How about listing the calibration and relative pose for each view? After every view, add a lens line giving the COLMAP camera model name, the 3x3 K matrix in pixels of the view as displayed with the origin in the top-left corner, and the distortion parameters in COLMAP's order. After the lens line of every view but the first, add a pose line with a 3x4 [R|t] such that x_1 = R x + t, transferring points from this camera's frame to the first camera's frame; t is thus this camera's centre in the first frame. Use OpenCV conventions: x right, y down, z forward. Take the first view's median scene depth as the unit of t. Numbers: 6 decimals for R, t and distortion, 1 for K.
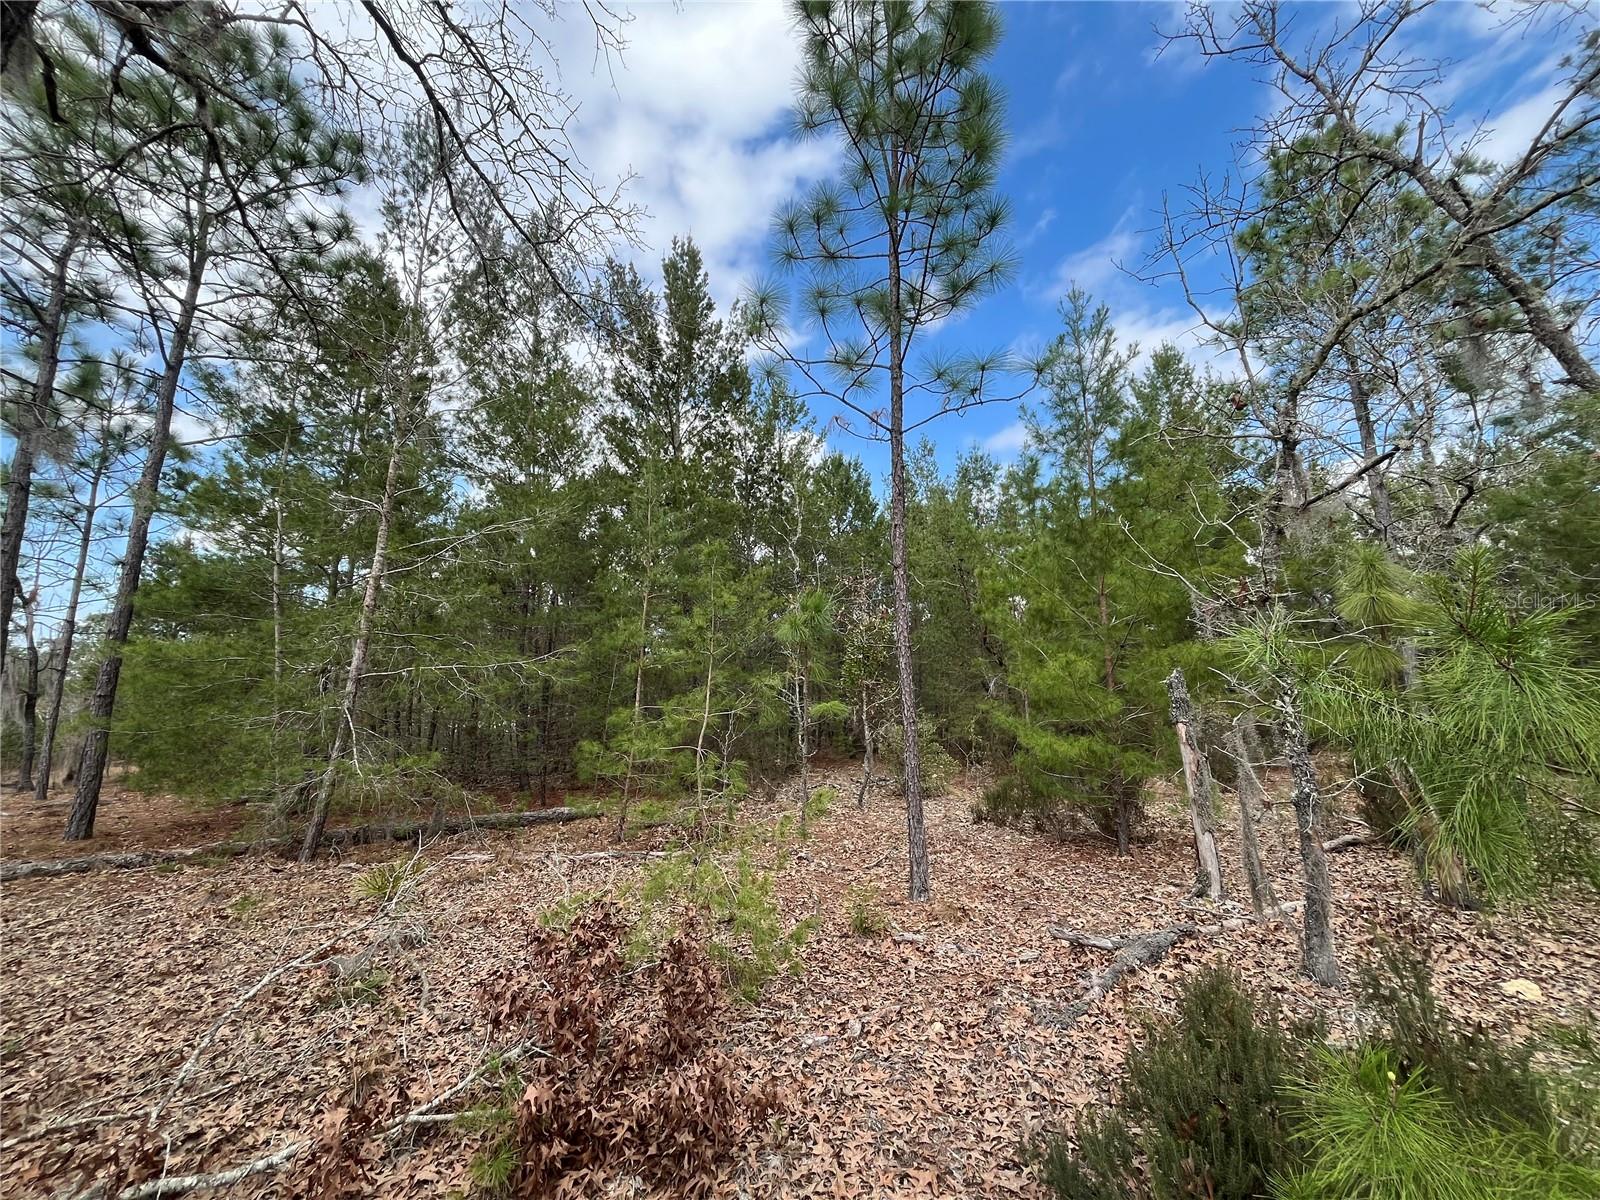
lens RADIAL K [[643.0, 0, 800.0], [0, 643.0, 600.0], [0, 0, 1]] dist [-0.007433, 0.000864]
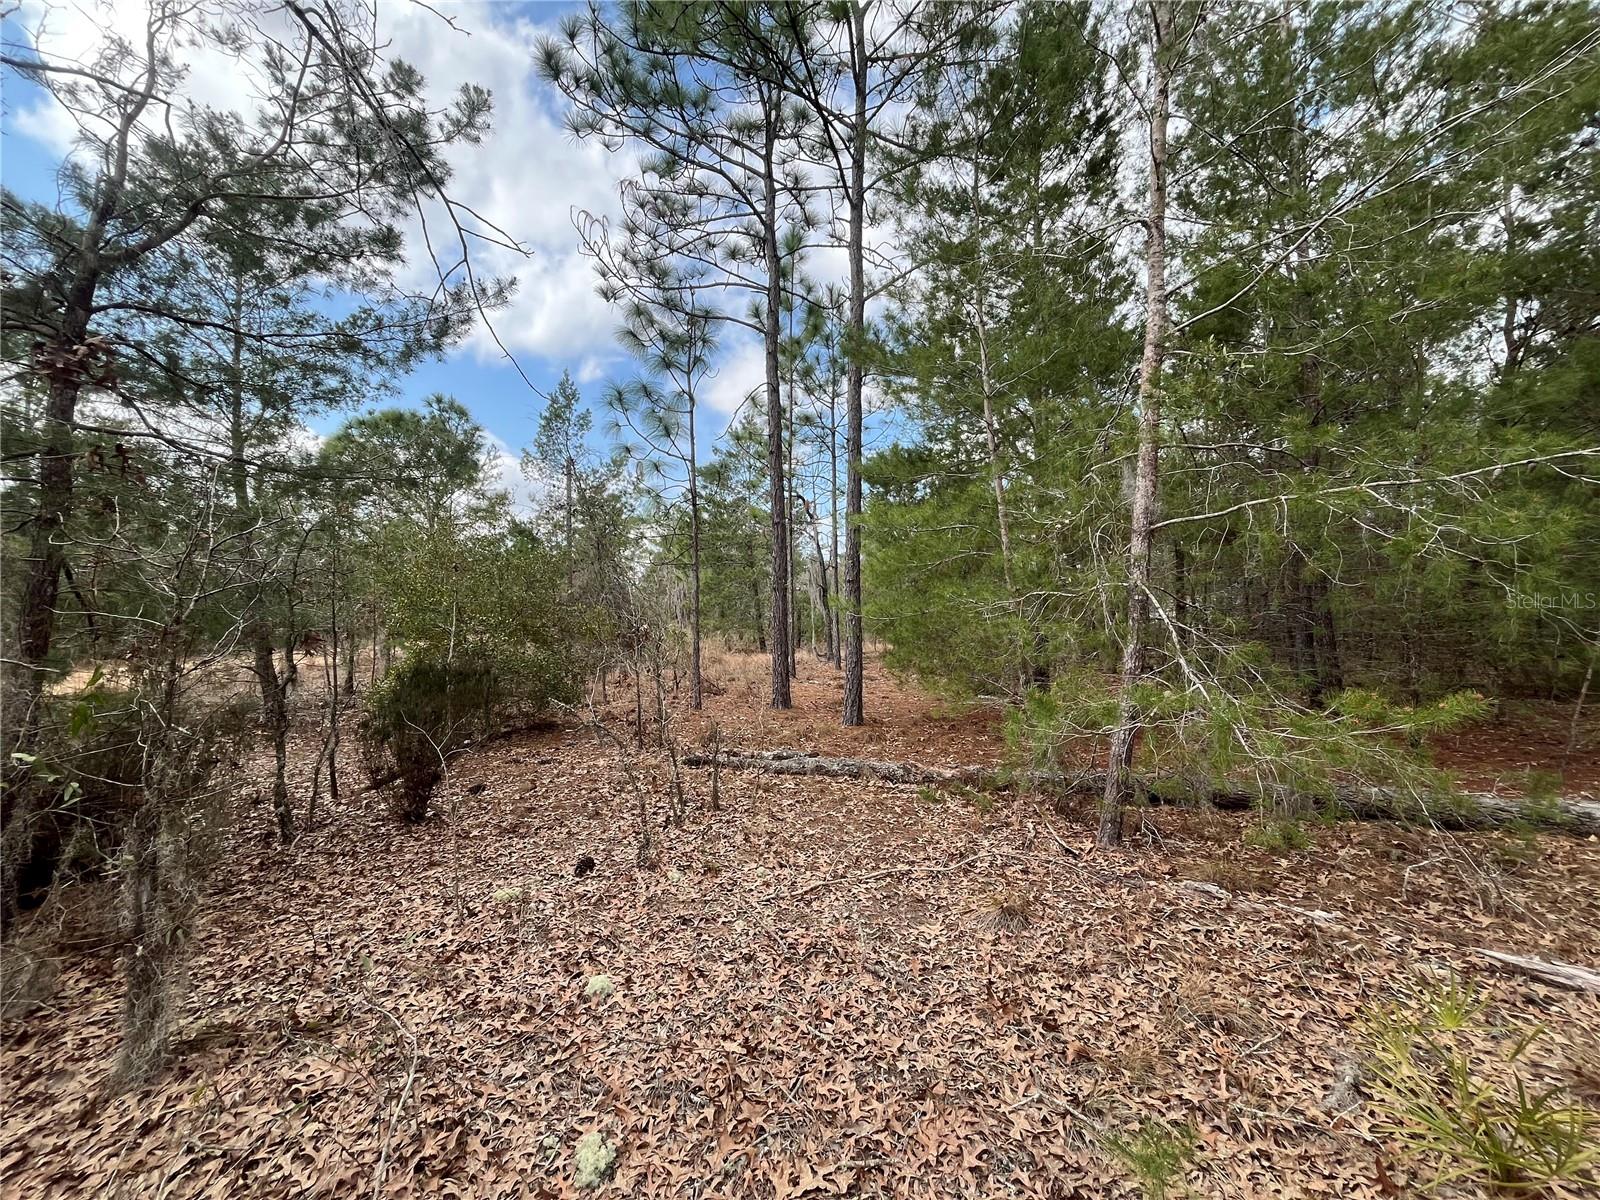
lens RADIAL K [[643.0, 0, 800.0], [0, 643.0, 600.0], [0, 0, 1]] dist [-0.007433, 0.000864]
pose [[0.598141, -0.000842, -0.801391, -0.191283], [0.142268, 0.984227, 0.105152, 0.035946], [0.788662, -0.176908, 0.588826, 0.191028]]
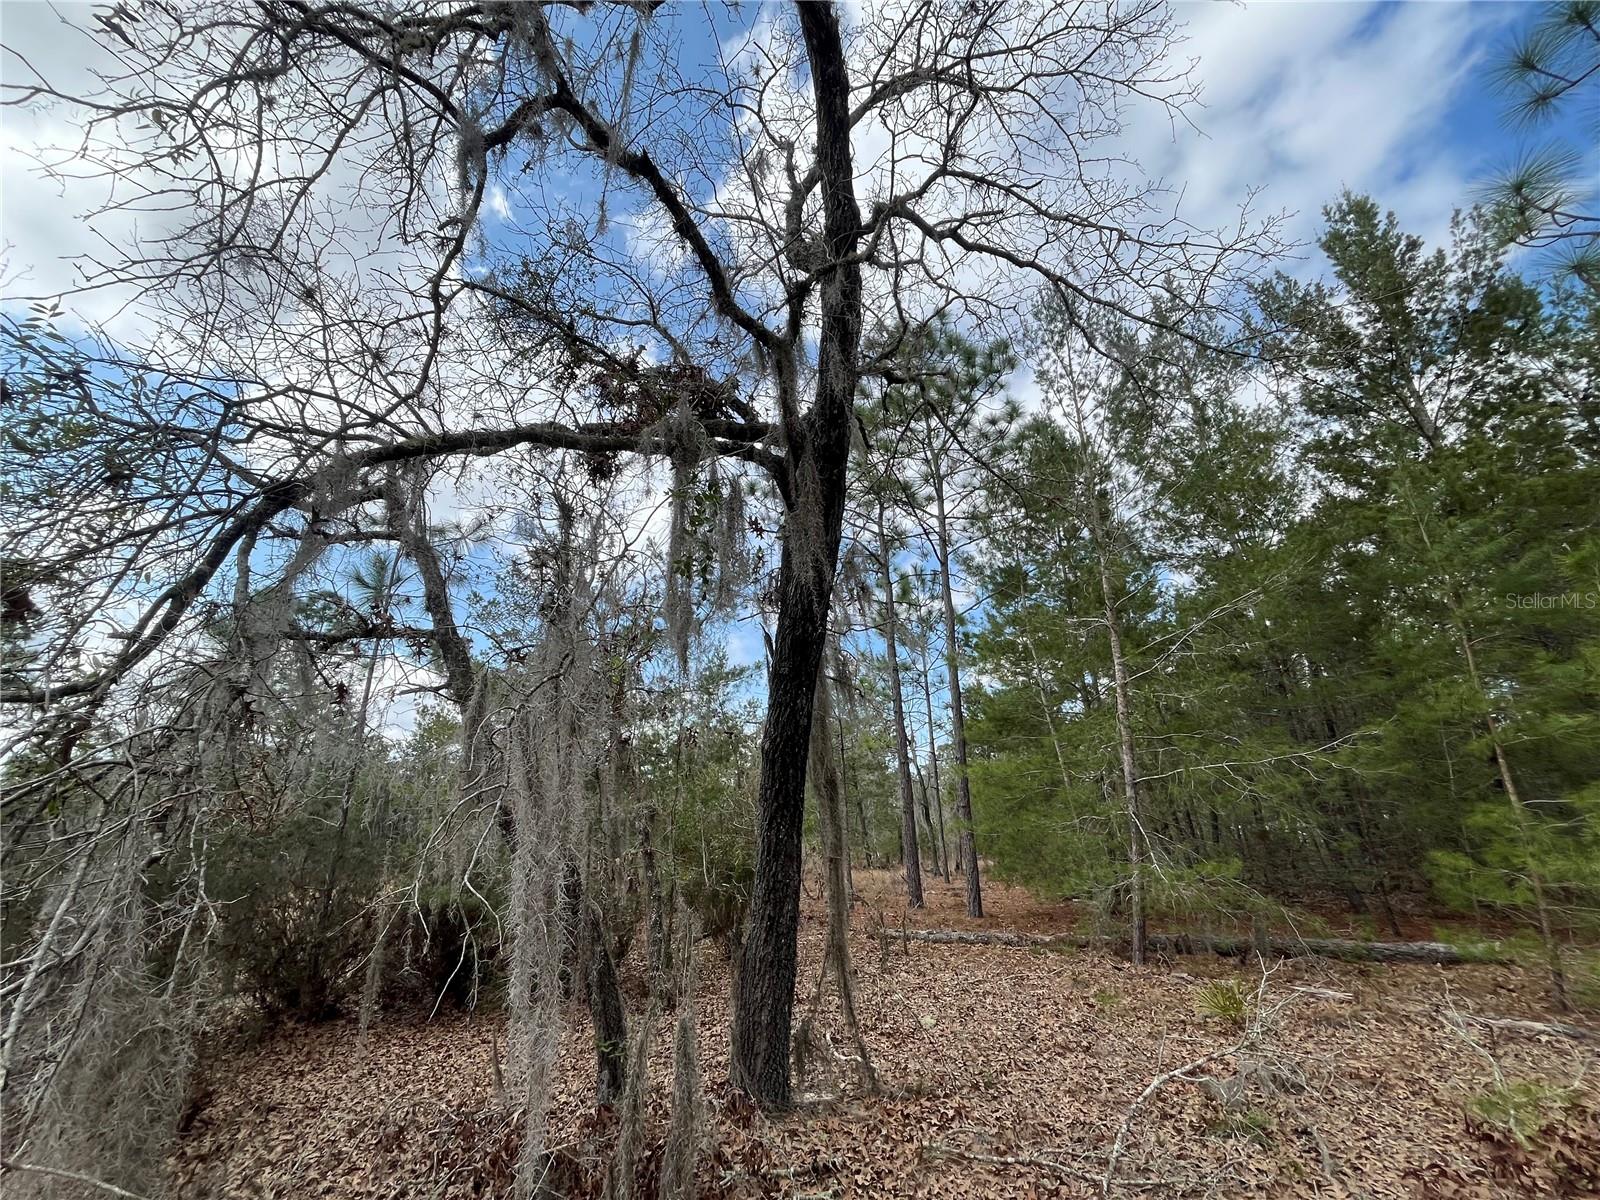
lens RADIAL K [[643.0, 0, 800.0], [0, 643.0, 600.0], [0, 0, 1]] dist [-0.007433, 0.000864]
pose [[0.492893, -0.289787, -0.820414, -0.002134], [0.167072, 0.956883, -0.237616, -0.003567], [0.853899, -0.019949, 0.520057, -0.007191]]
